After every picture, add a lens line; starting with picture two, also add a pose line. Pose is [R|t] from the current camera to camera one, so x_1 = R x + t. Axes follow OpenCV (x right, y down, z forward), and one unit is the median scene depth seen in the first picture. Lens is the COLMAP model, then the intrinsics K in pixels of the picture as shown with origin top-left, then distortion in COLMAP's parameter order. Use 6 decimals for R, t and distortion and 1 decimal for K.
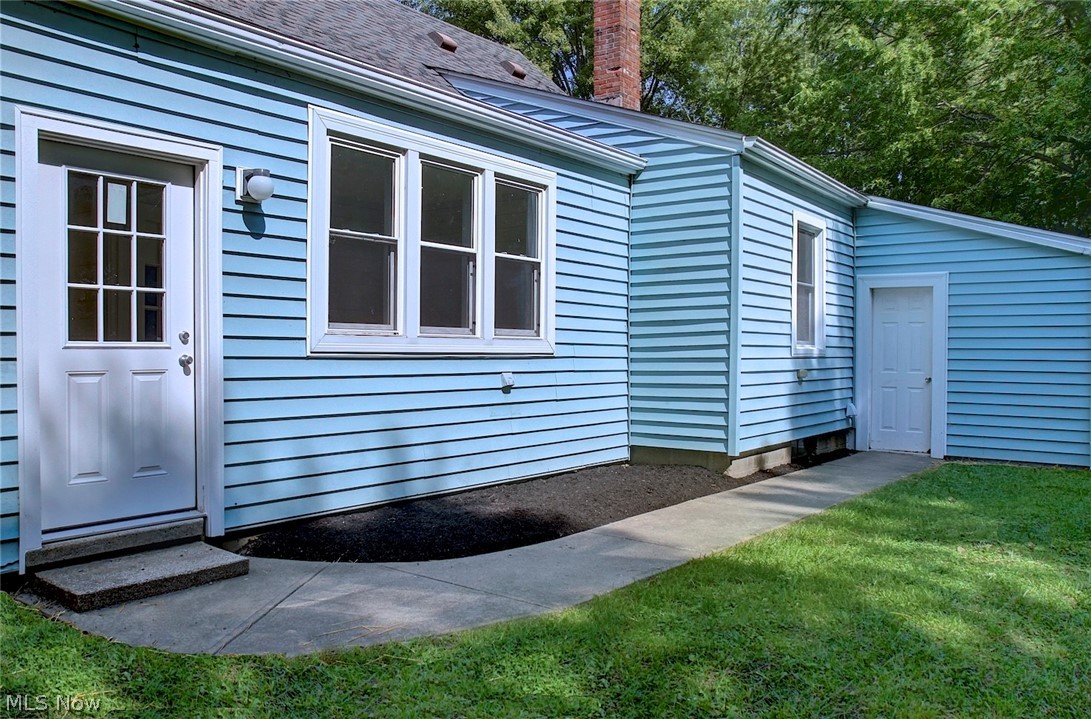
lens RADIAL K [[866.0, 0, 545.5], [0, 866.0, 359.5], [0, 0, 1]] dist [-0.048605, 0.007351]
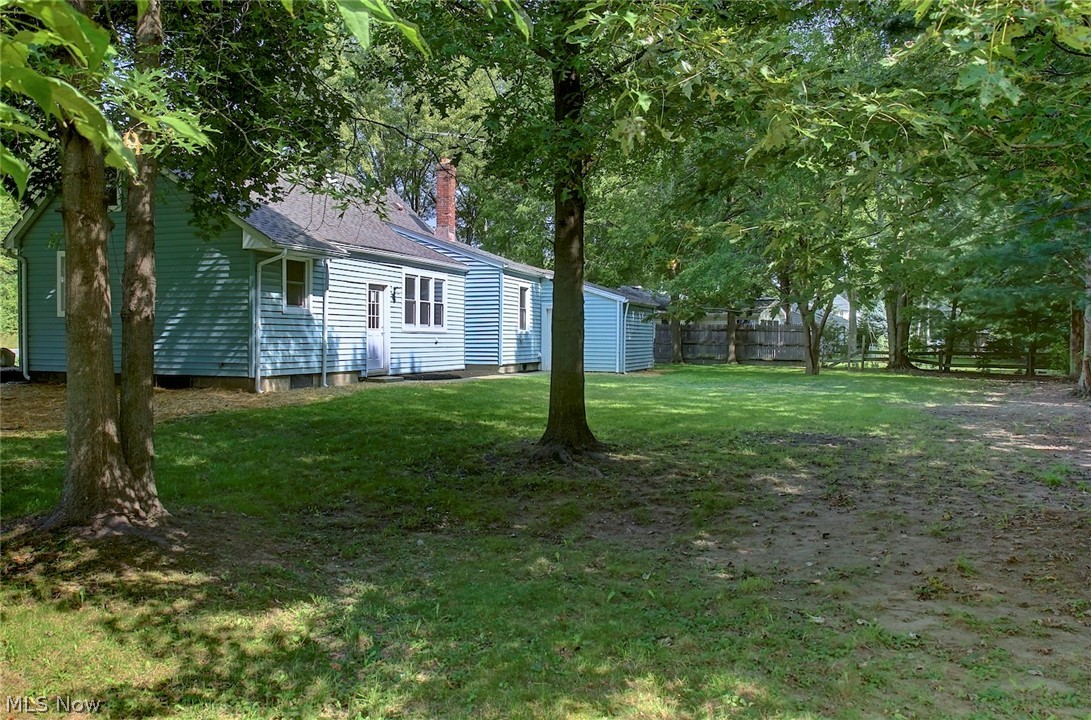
lens RADIAL K [[866.0, 0, 545.5], [0, 866.0, 360.0], [0, 0, 1]] dist [-0.048605, 0.007351]
pose [[0.947360, -0.008357, 0.320060, -0.774465], [0.002890, 0.999842, 0.017552, 0.046646], [-0.320156, -0.015704, 0.947235, -2.476446]]
